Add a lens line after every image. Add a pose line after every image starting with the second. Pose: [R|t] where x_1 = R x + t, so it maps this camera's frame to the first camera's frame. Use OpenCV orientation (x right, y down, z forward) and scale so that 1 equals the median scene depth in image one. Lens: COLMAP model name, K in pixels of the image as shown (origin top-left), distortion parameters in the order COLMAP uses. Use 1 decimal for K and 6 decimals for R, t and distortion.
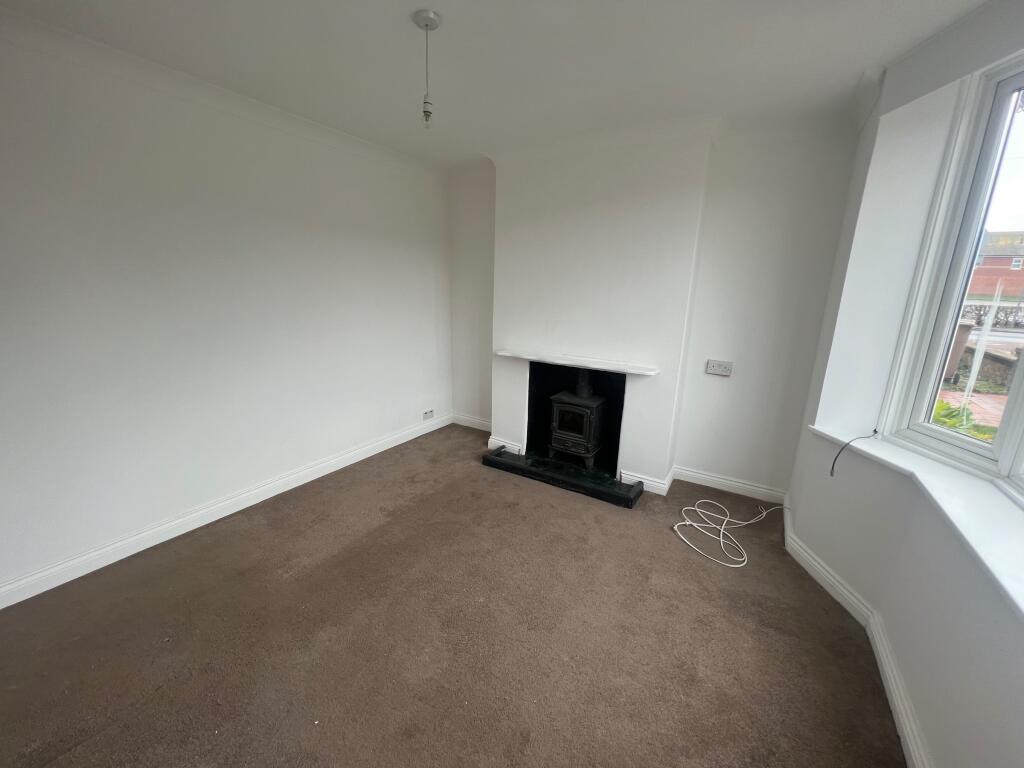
lens RADIAL K [[409.8, 0, 512.2], [0, 409.8, 383.8], [0, 0, 1]] dist [0.002380, 0.000088]
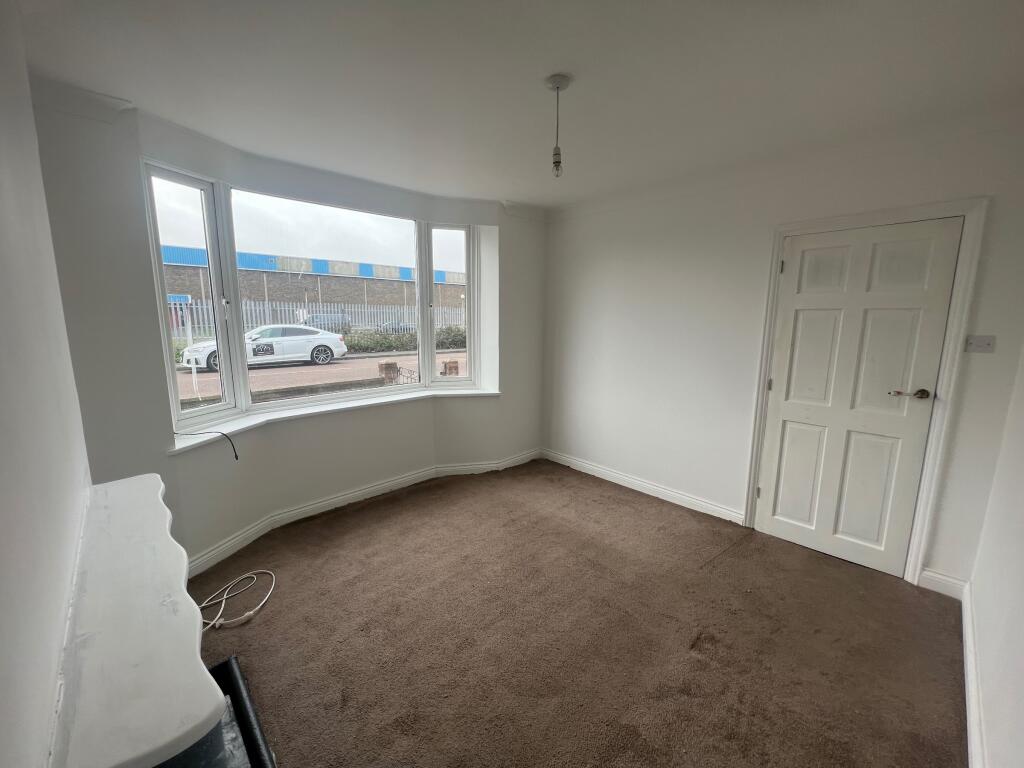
lens RADIAL K [[409.8, 0, 510.6], [0, 409.8, 383.6], [0, 0, 1]] dist [0.002380, 0.000088]
pose [[-0.967838, -0.063910, 0.243321, -0.306901], [0.035759, 0.922425, 0.384516, -0.414101], [-0.249020, 0.380850, -0.890473, 1.695434]]
